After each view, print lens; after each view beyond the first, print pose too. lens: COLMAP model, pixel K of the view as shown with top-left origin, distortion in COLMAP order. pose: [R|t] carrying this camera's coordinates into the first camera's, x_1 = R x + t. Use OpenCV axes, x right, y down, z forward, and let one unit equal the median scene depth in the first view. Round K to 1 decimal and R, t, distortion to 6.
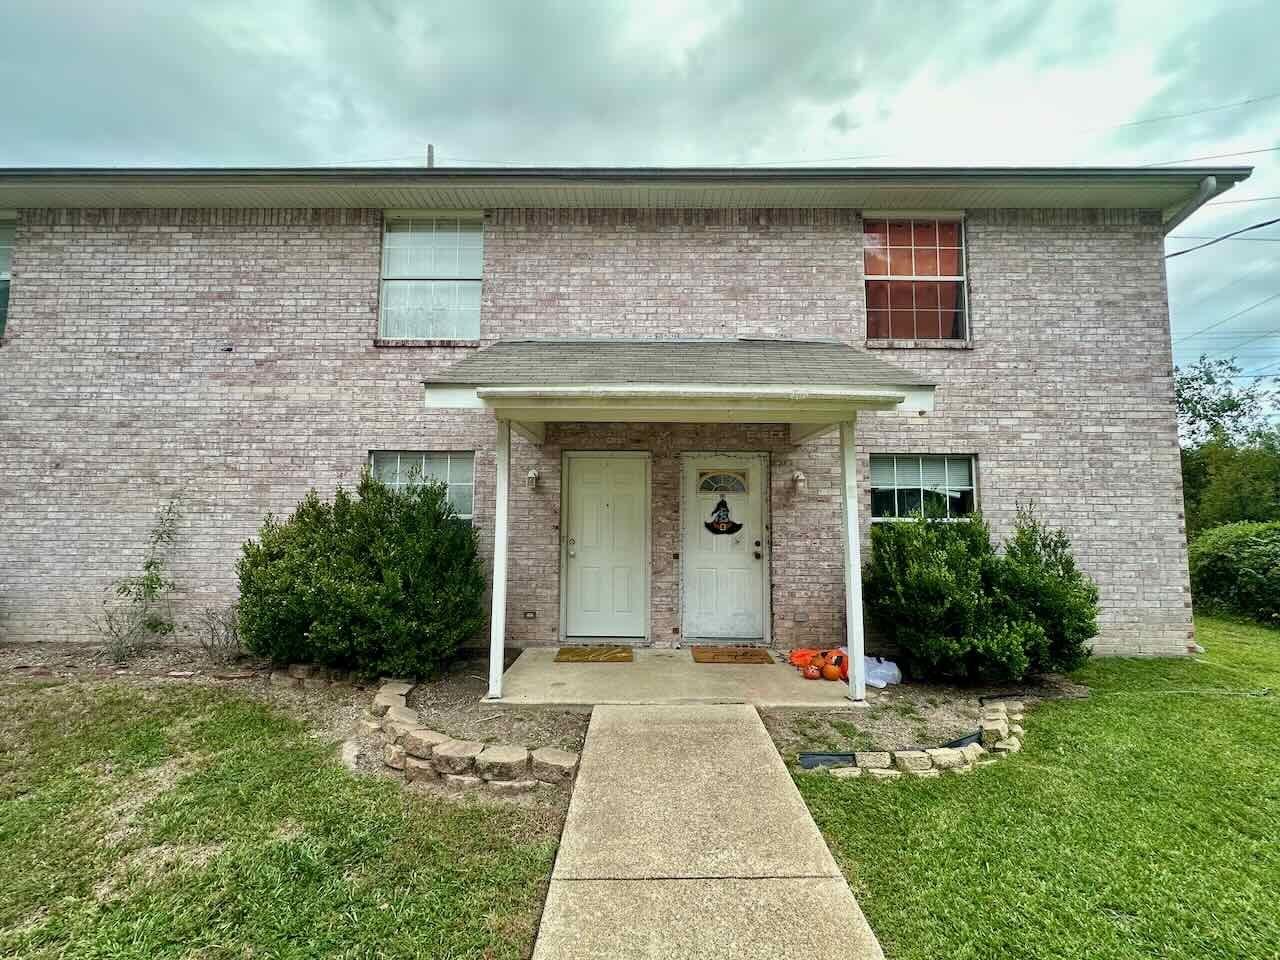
lens RADIAL K [[509.2, 0, 640.0], [0, 509.2, 480.0], [0, 0, 1]] dist [0.000161, 0.000263]
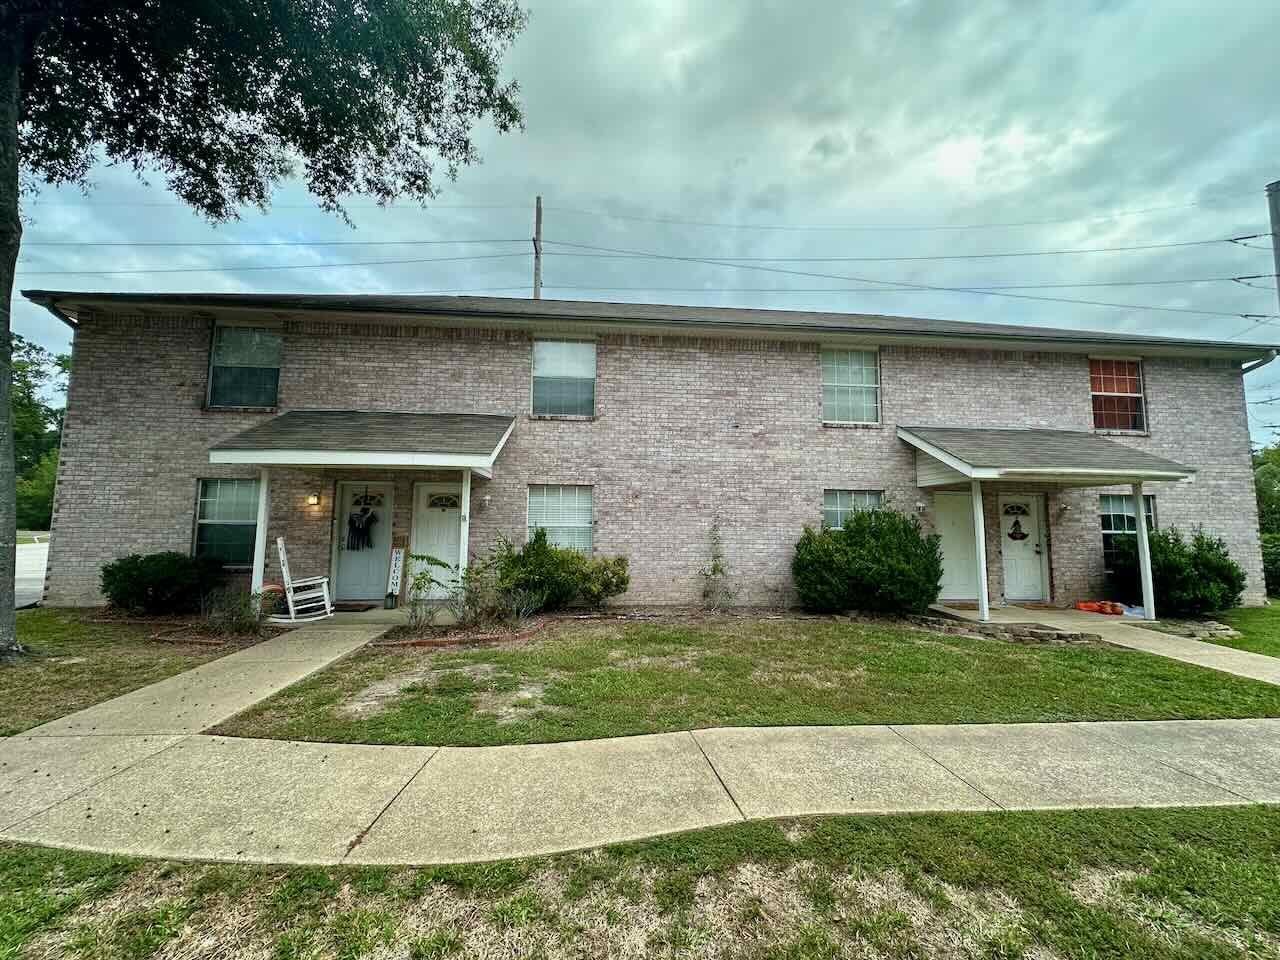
lens RADIAL K [[529.5, 0, 642.1], [0, 529.5, 471.2], [0, 0, 1]] dist [0.001221, 0.000255]
pose [[0.995663, 0.014247, 0.091934, -1.275159], [-0.012393, 0.999709, -0.020706, -0.073122], [-0.092202, 0.019477, 0.995550, -0.676411]]
